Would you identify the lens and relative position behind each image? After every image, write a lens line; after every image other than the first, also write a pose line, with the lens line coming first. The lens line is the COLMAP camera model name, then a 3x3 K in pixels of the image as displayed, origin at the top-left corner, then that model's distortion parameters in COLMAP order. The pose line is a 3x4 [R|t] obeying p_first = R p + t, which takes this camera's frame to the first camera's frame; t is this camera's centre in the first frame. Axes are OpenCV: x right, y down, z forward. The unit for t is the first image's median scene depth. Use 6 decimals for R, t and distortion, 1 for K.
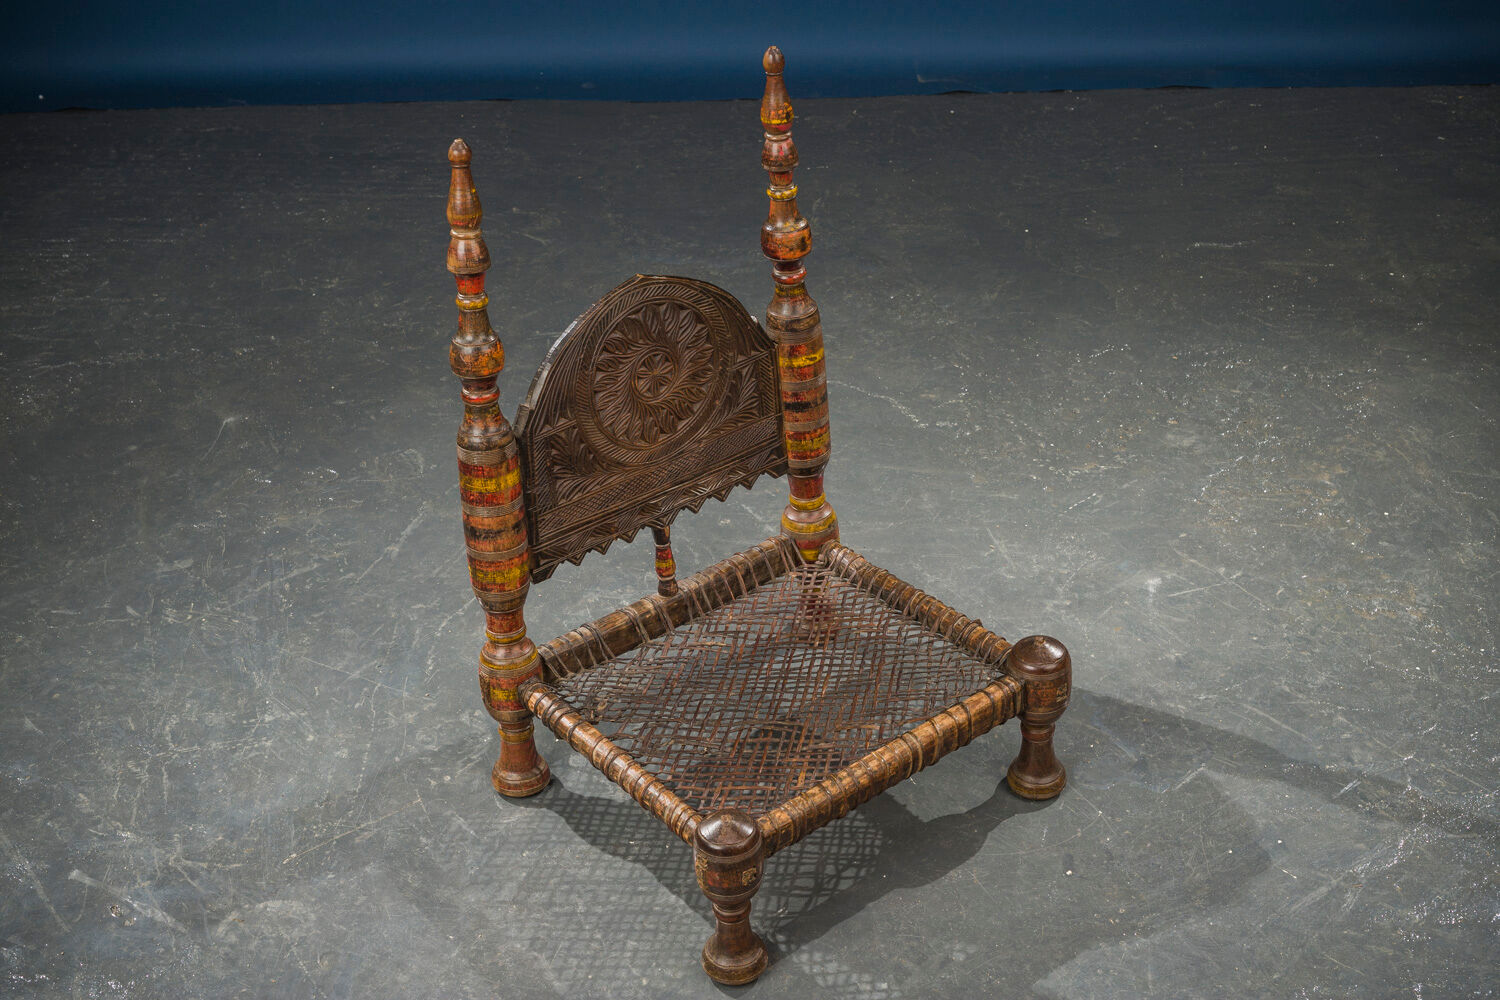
lens RADIAL K [[2202.4, 0, 759.4], [0, 2202.4, 506.2], [0, 0, 1]] dist [0.002486, 0.000000]
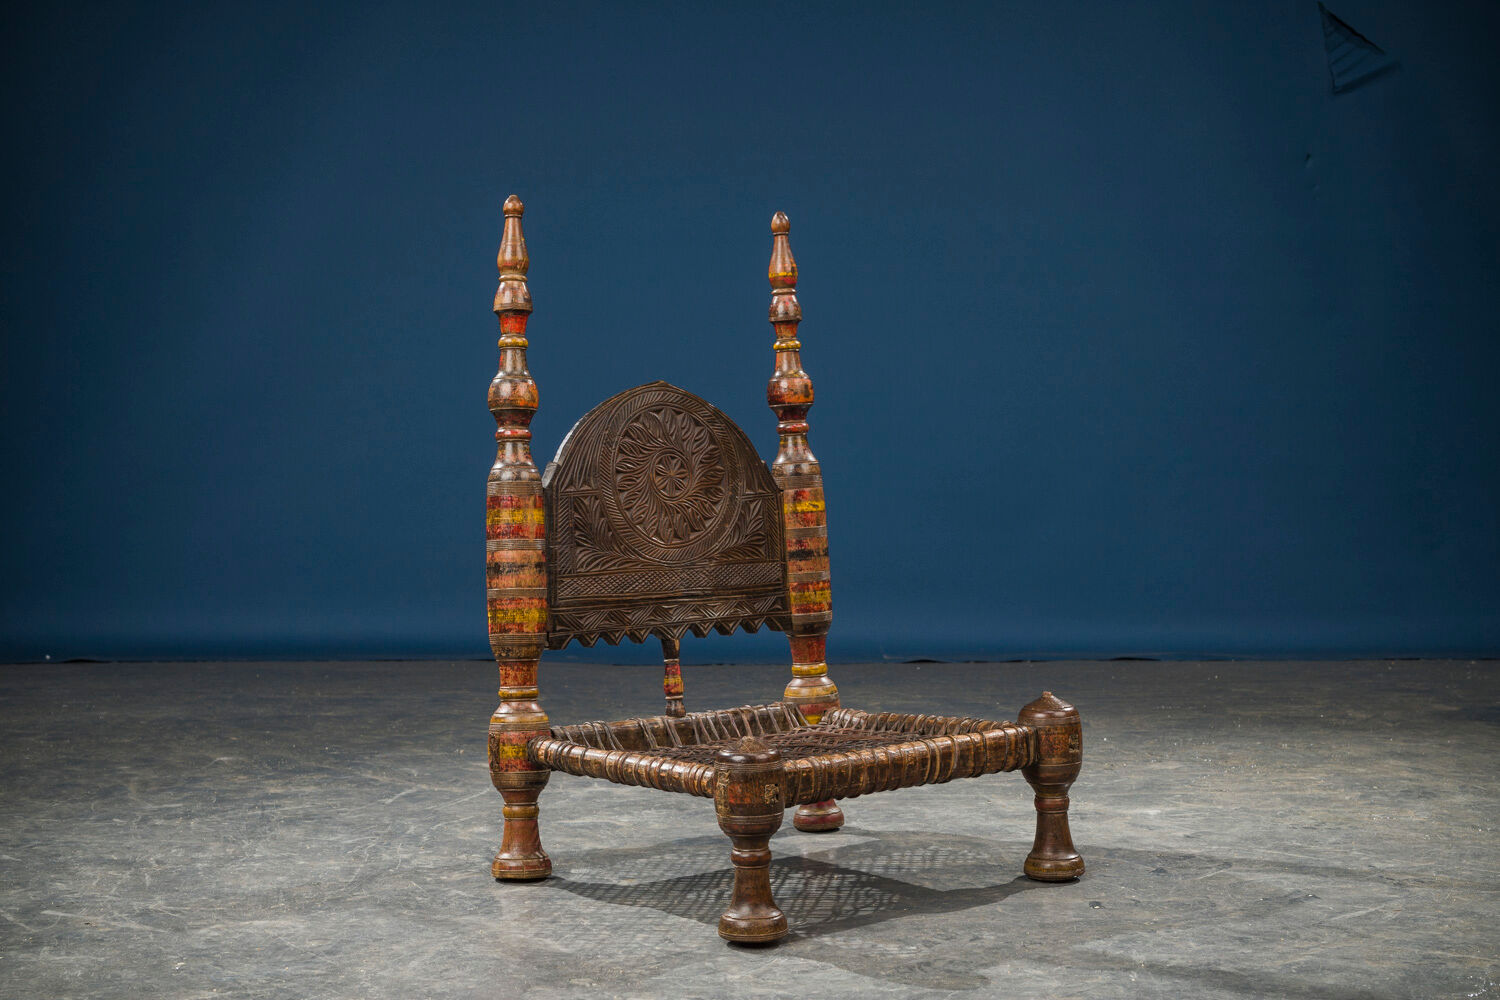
lens RADIAL K [[2202.4, 0, 767.5], [0, 2202.4, 462.9], [0, 0, 1]] dist [0.002486, 0.000000]
pose [[0.999290, 0.014266, 0.034875, -0.038342], [0.006381, 0.848125, -0.529758, 0.503578], [-0.037136, 0.529604, 0.847432, 0.088816]]
